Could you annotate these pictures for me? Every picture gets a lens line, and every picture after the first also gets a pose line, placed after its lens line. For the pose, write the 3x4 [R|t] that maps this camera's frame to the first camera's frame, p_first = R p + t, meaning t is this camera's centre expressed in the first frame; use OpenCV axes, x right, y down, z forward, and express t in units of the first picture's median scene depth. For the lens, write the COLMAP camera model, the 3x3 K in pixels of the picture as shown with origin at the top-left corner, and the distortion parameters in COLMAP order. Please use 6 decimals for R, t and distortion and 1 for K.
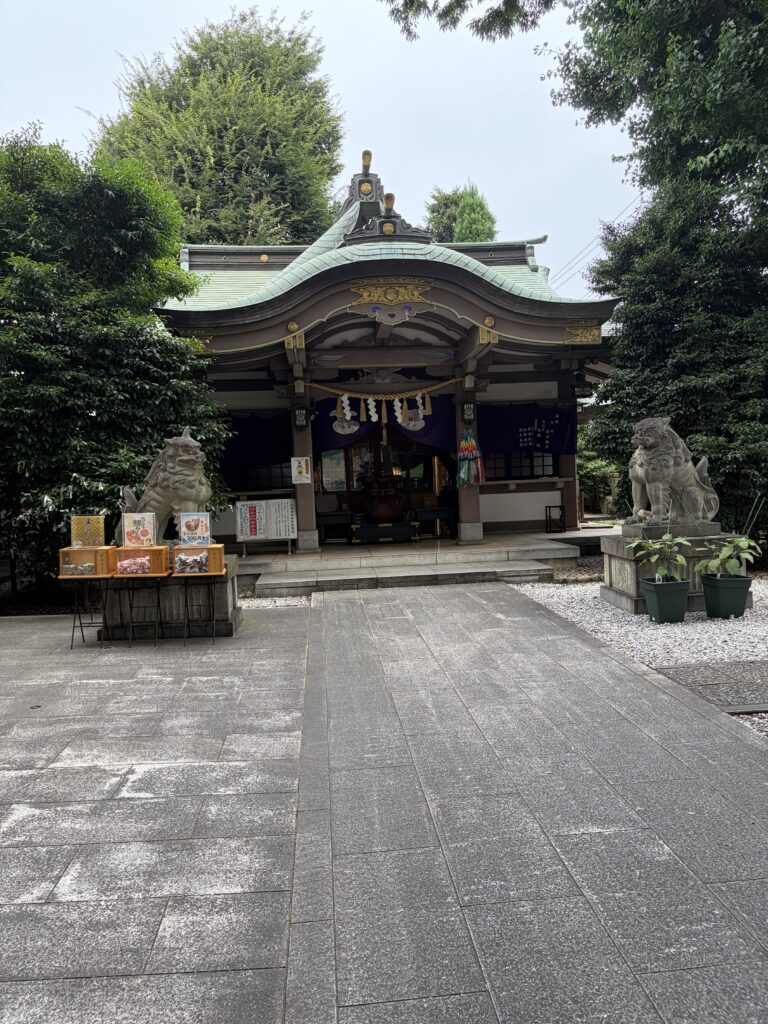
lens RADIAL K [[789.3, 0, 382.2], [0, 789.3, 511.1], [0, 0, 1]] dist [-0.000011, -0.000198]
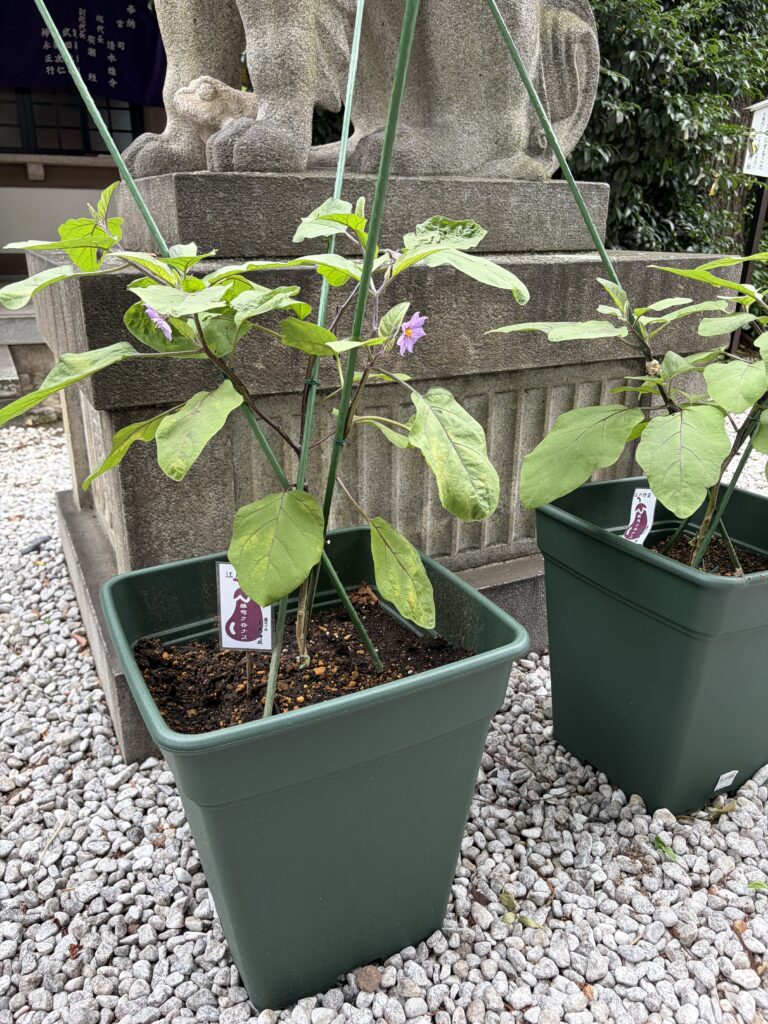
lens RADIAL K [[789.3, 0, 384.1], [0, 789.3, 512.3], [0, 0, 1]] dist [-0.000011, -0.000198]
pose [[0.931140, -0.085702, 0.354447, 0.301526], [-0.021735, 0.957220, 0.288544, 0.037231], [-0.364013, -0.276379, 0.889443, 0.821500]]
